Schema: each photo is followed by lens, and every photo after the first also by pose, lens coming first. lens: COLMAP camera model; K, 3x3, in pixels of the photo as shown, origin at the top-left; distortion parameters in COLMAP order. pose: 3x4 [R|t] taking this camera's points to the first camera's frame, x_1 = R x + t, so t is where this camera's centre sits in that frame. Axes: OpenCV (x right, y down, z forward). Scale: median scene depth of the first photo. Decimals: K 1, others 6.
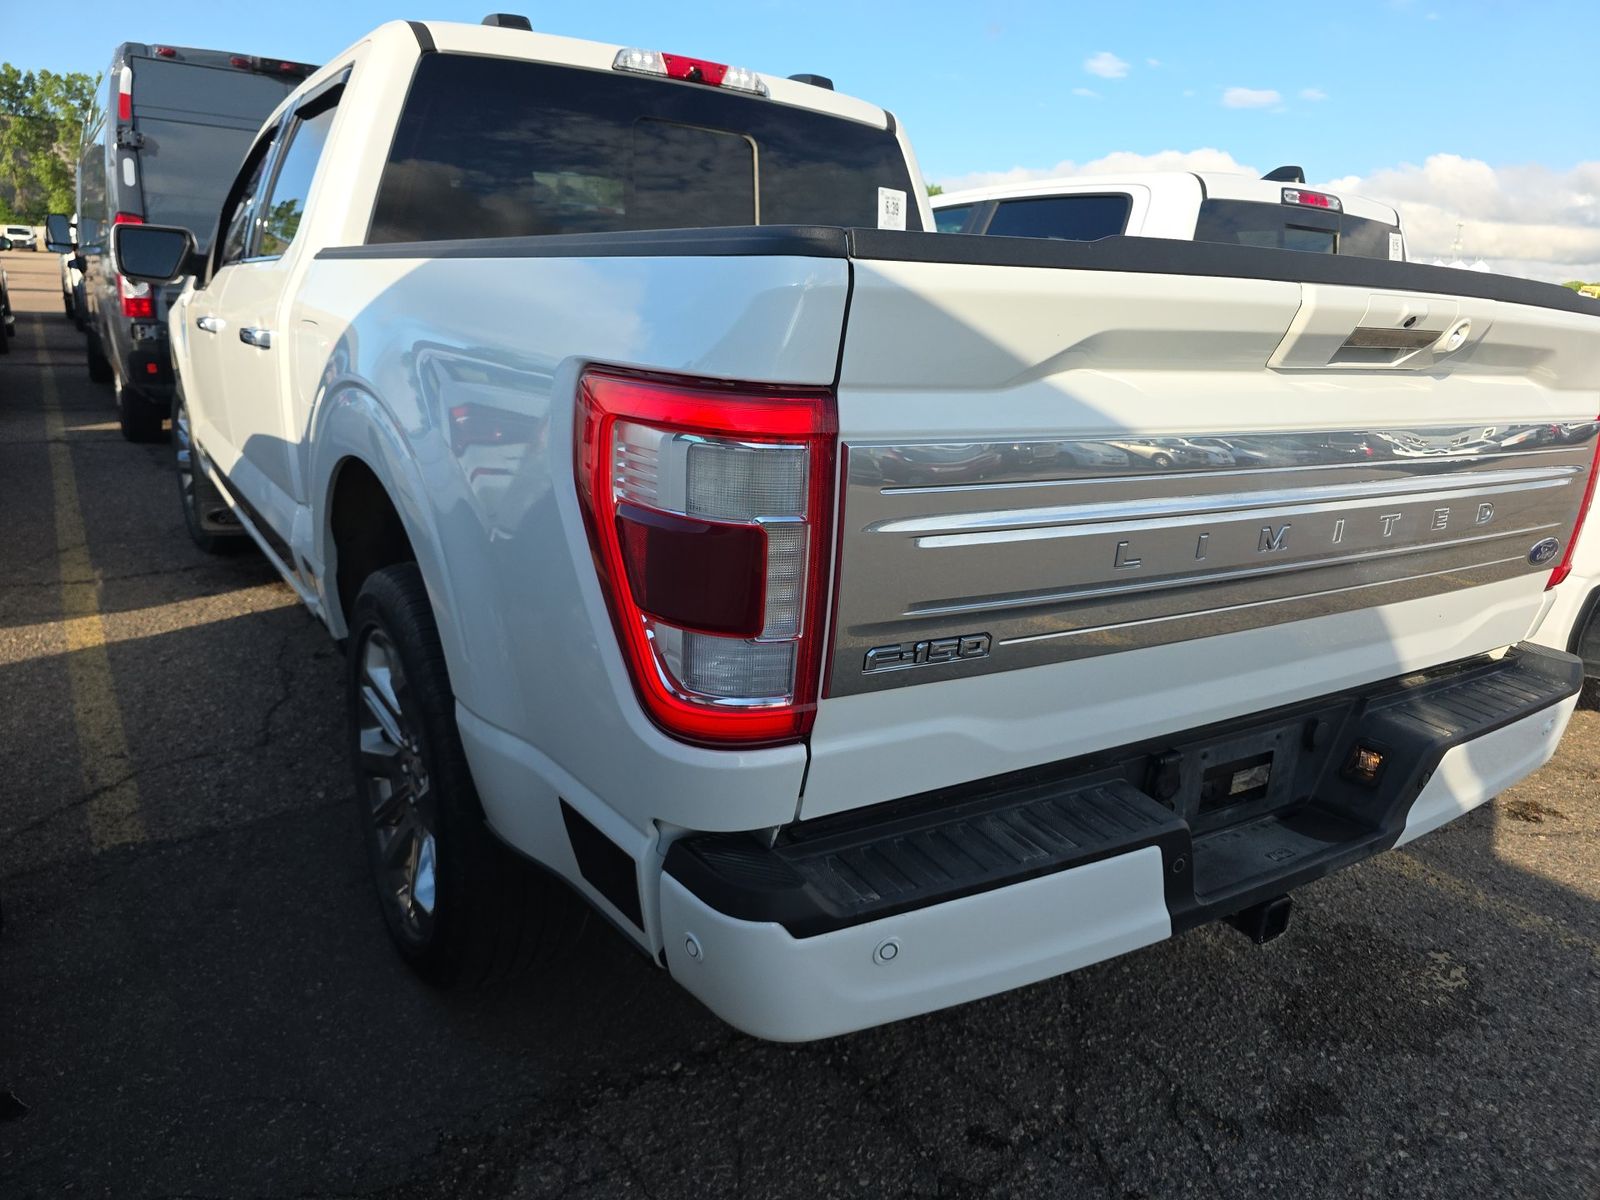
lens RADIAL K [[1075.6, 0, 795.4], [0, 1075.6, 606.9], [0, 0, 1]] dist [0.050247, -0.047313]
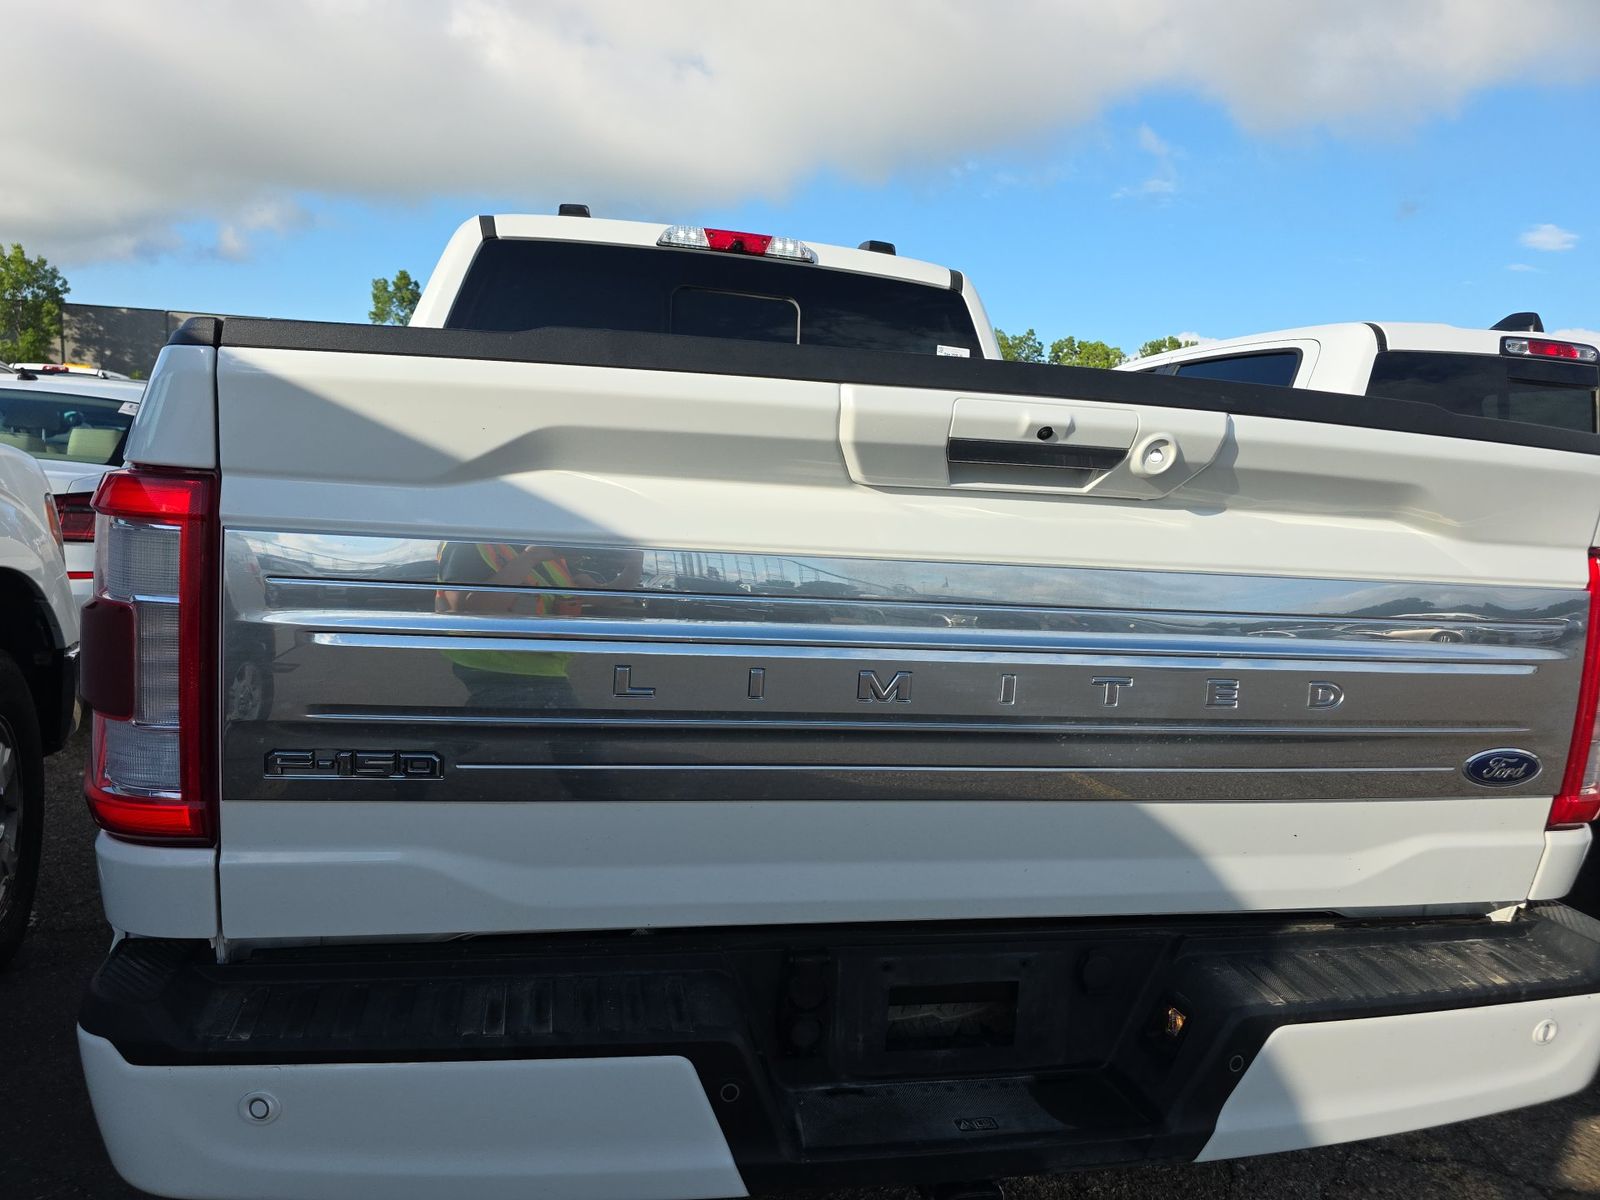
lens RADIAL K [[1075.6, 0, 741.1], [0, 1075.6, 559.5], [0, 0, 1]] dist [0.050247, -0.047313]
pose [[0.933344, 0.041625, -0.356562, 0.337361], [-0.112434, 0.977177, -0.180234, 0.000414], [0.340922, 0.208310, 0.916722, 0.106492]]
